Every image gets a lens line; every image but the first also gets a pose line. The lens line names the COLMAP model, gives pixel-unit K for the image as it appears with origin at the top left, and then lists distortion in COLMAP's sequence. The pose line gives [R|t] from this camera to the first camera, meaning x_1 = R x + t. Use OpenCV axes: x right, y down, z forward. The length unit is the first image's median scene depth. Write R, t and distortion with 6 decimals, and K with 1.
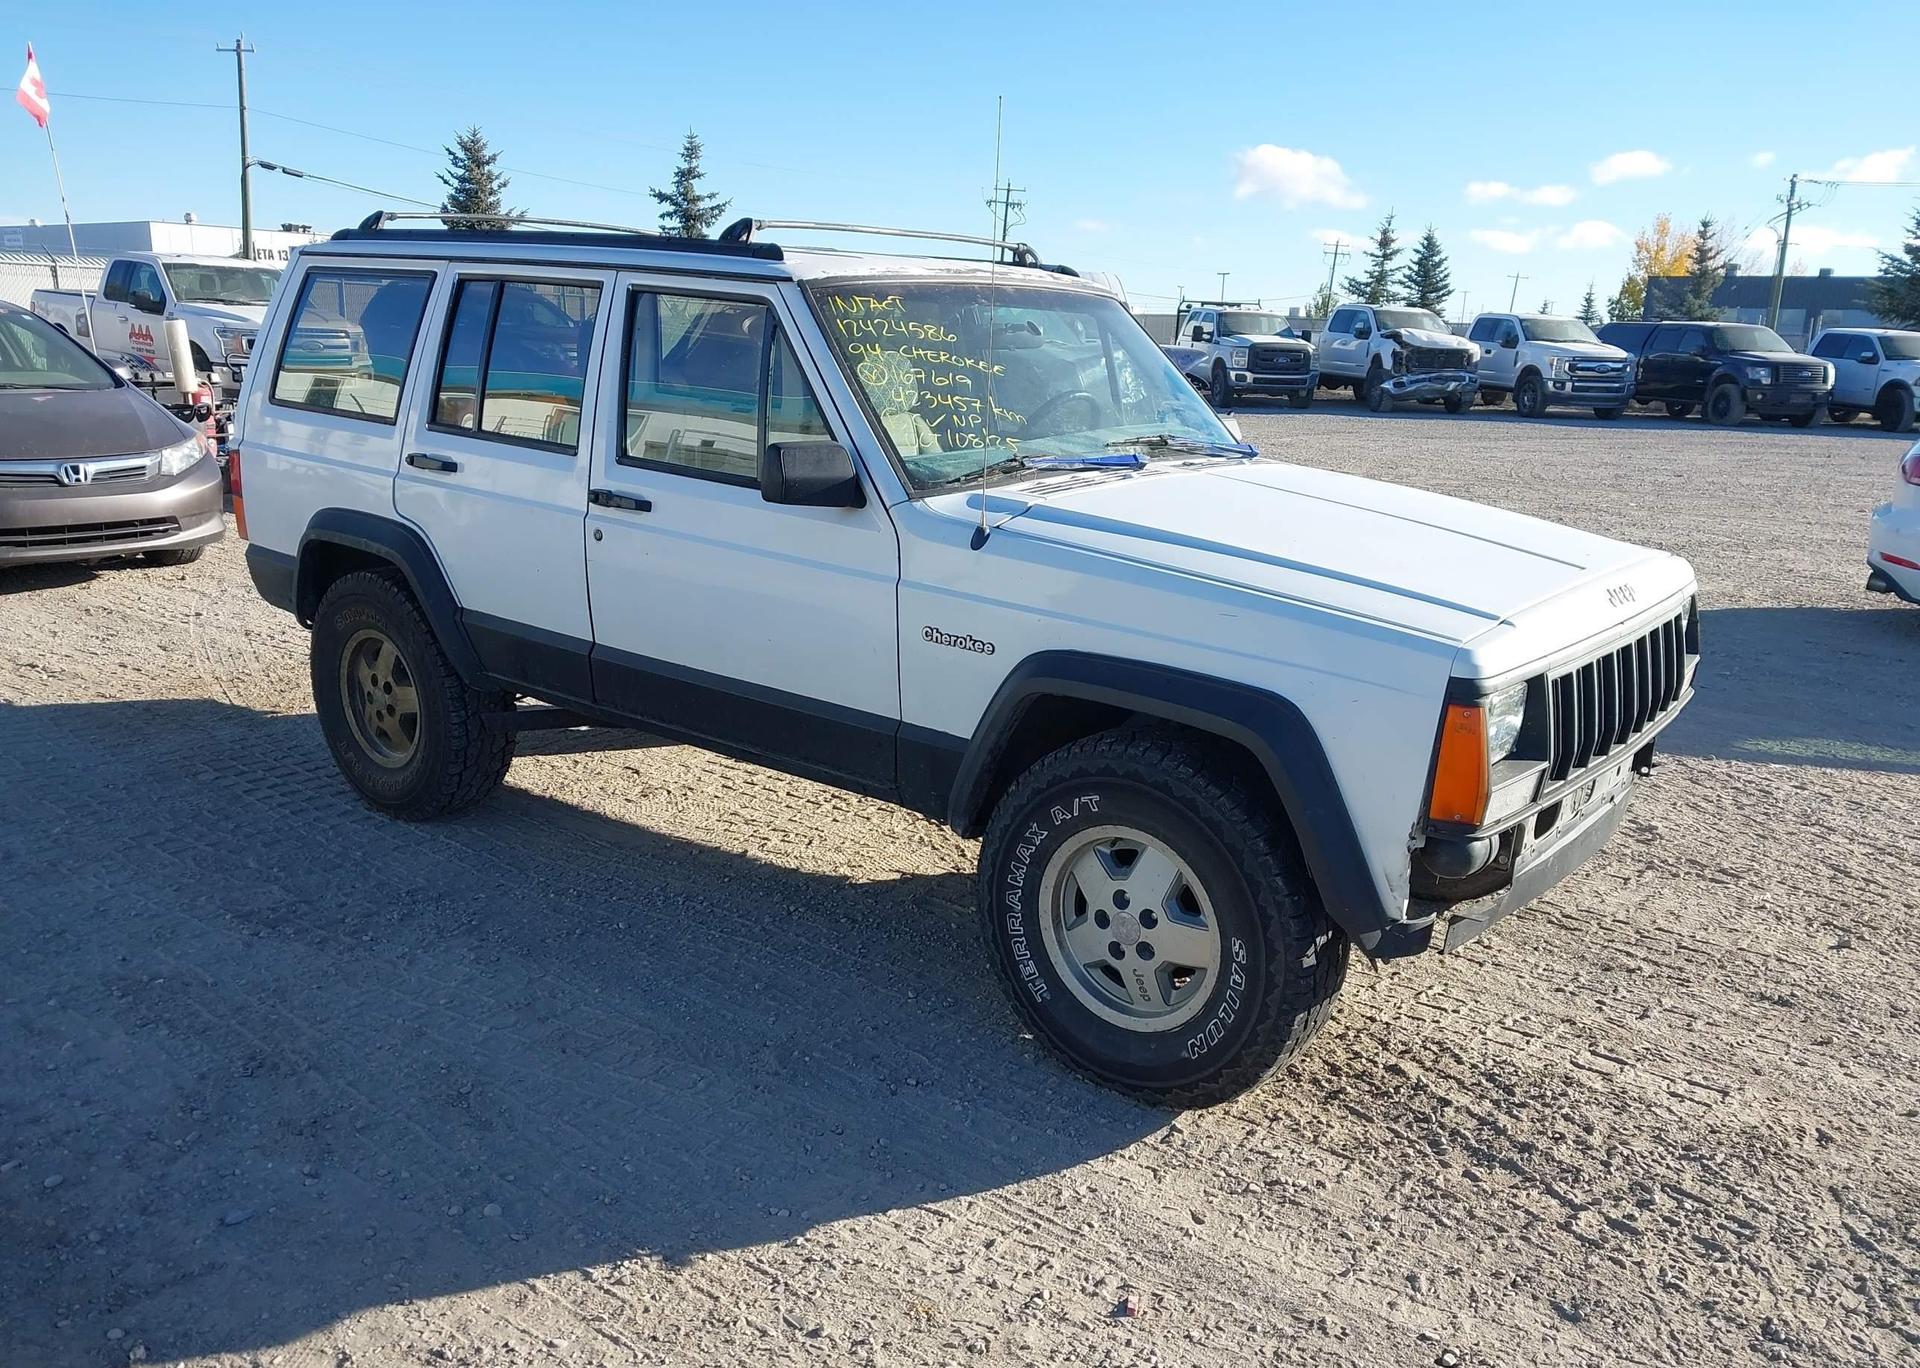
lens RADIAL K [[1514.9, 0, 959.4], [0, 1514.9, 733.2], [0, 0, 1]] dist [0.010256, 0.005337]
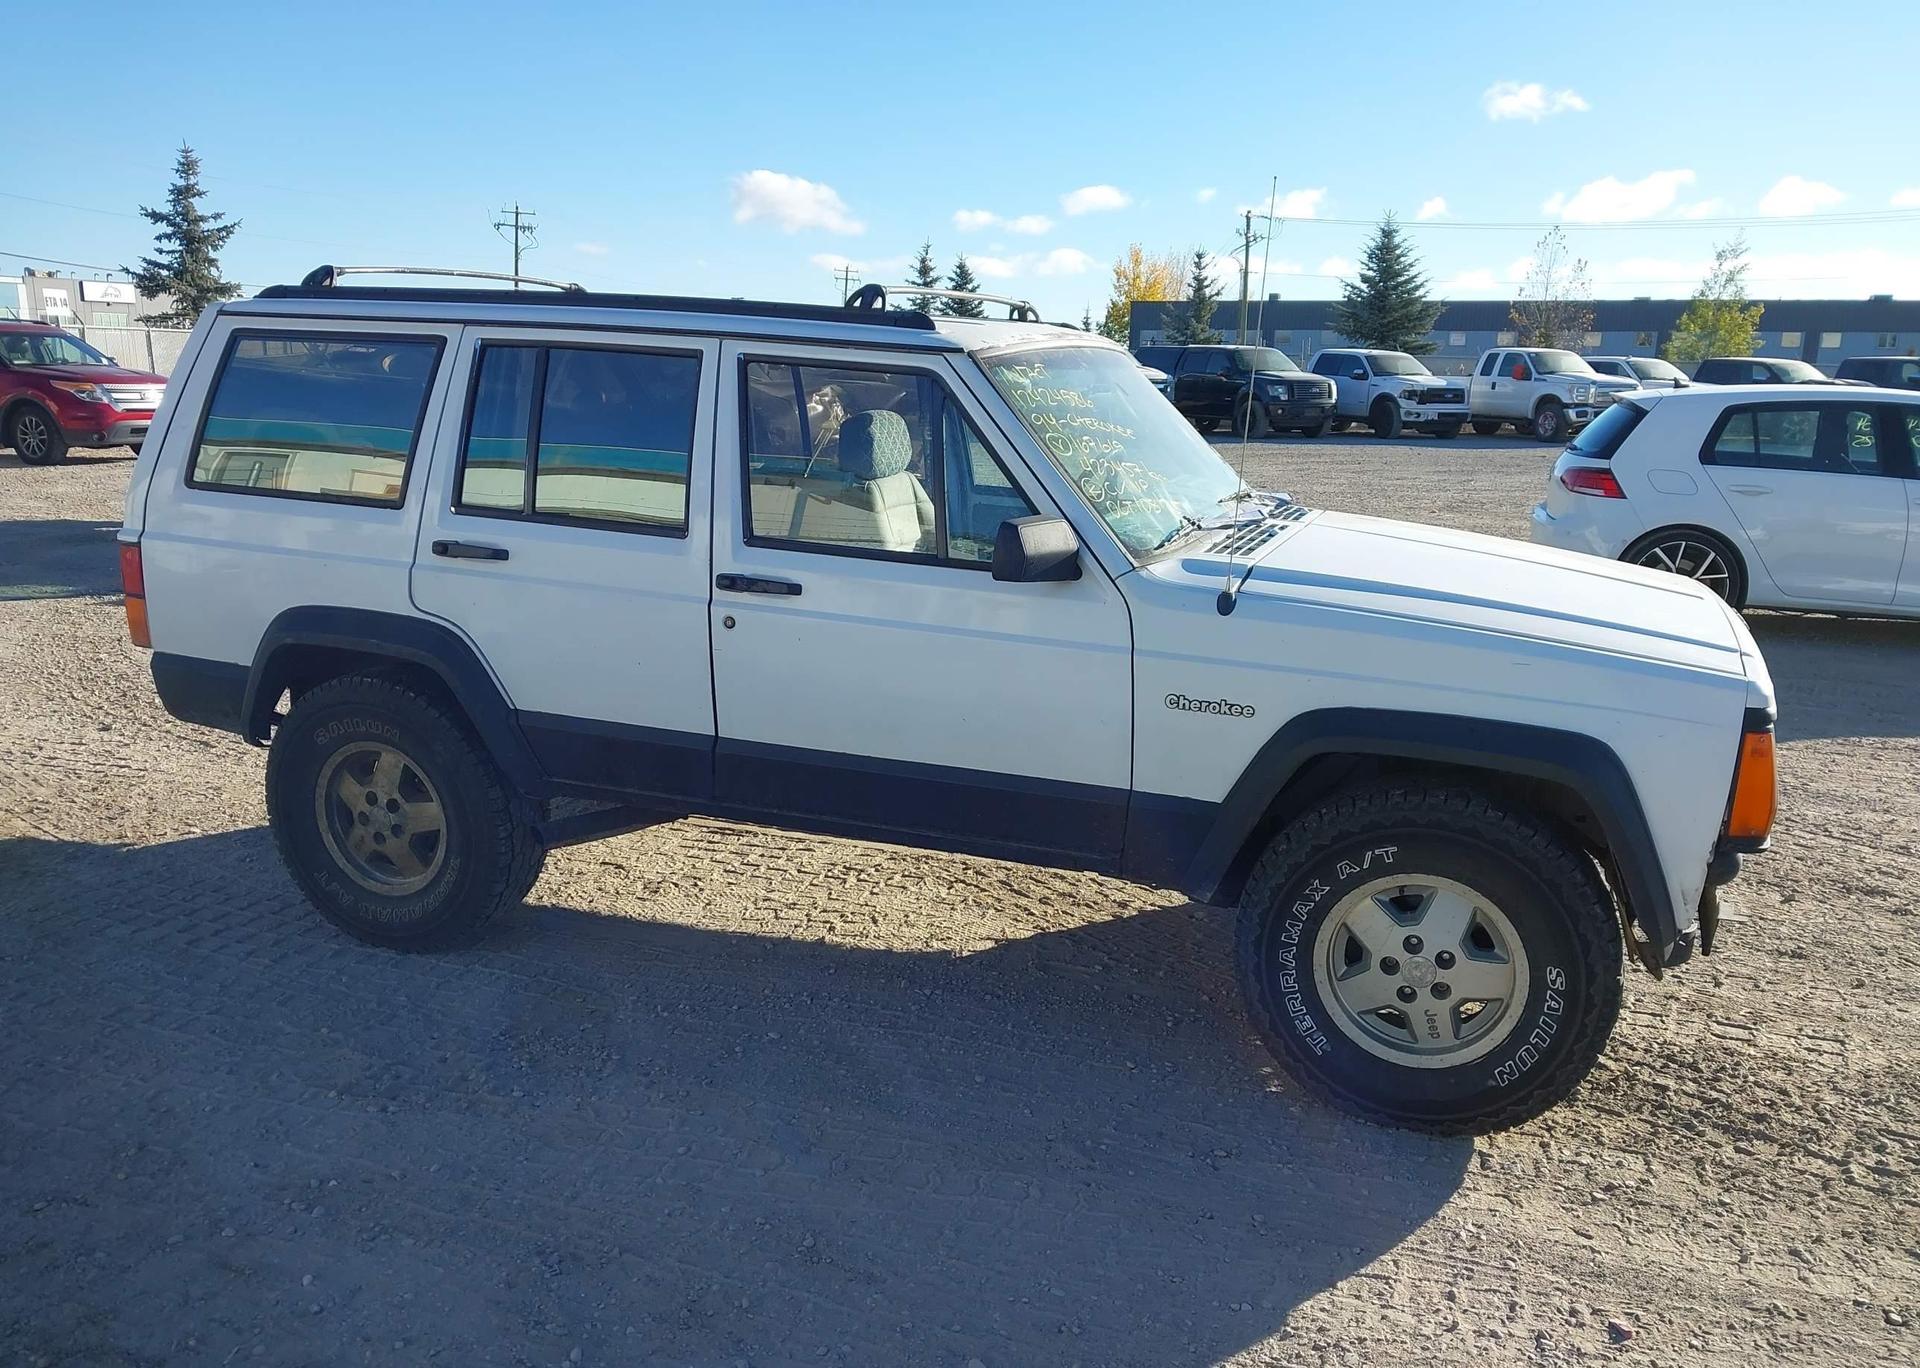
lens RADIAL K [[1511.9, 0, 957.4], [0, 1511.9, 739.7], [0, 0, 1]] dist [0.045252, -0.065904]
pose [[0.951282, -0.088806, 0.295256, -0.321365], [0.091887, 0.995763, 0.003454, -0.040930], [-0.294312, 0.023845, 0.955412, 0.060486]]
